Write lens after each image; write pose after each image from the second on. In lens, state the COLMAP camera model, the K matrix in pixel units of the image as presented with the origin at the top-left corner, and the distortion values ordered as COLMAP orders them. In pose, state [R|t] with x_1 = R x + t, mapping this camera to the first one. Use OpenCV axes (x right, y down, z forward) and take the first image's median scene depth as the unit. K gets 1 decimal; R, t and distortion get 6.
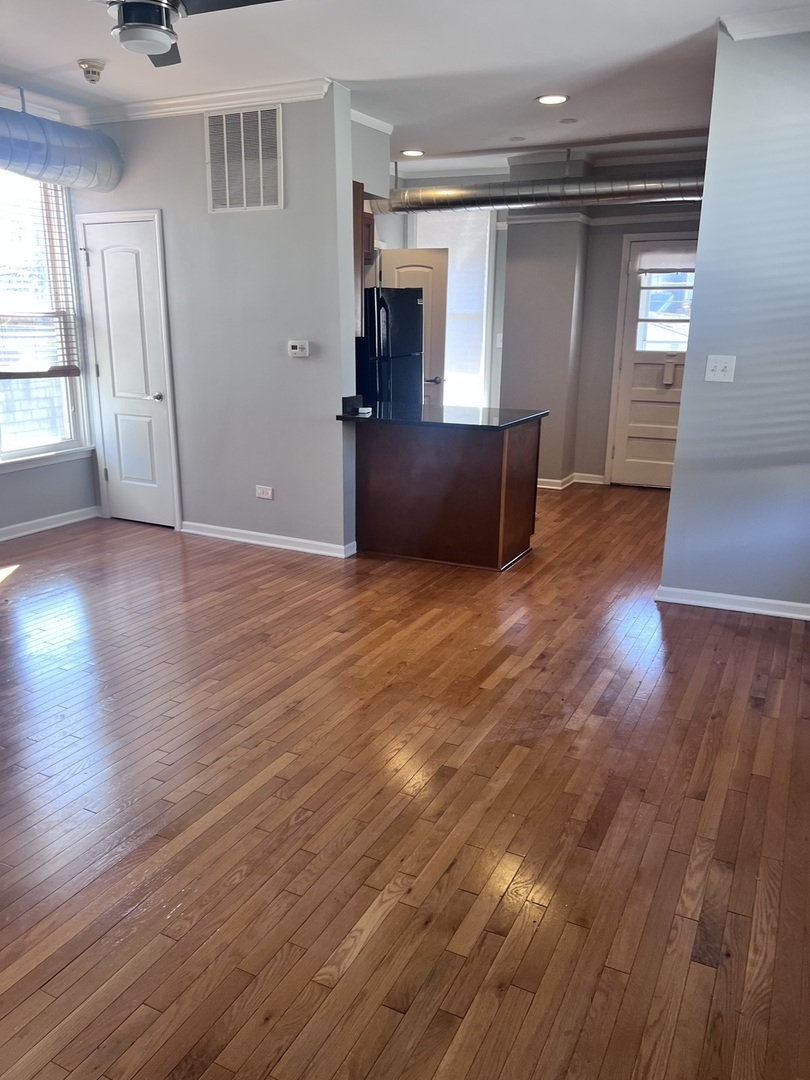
lens RADIAL K [[811.5, 0, 407.7], [0, 811.5, 546.2], [0, 0, 1]] dist [0.012151, -0.003948]
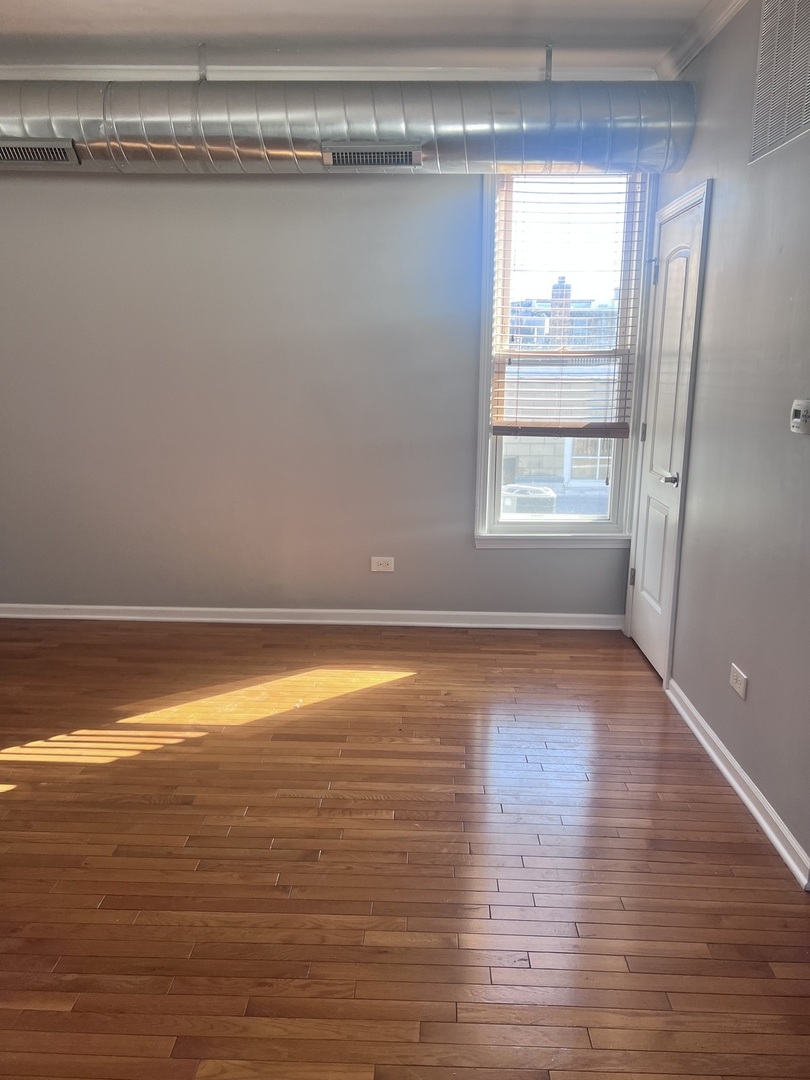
lens RADIAL K [[811.5, 0, 405.4], [0, 811.5, 539.8], [0, 0, 1]] dist [0.012151, -0.003948]
pose [[0.418656, 0.191789, -0.887662, 0.172486], [-0.245988, 0.964854, 0.092450, -0.142696], [0.874195, 0.179650, 0.451120, 0.529986]]
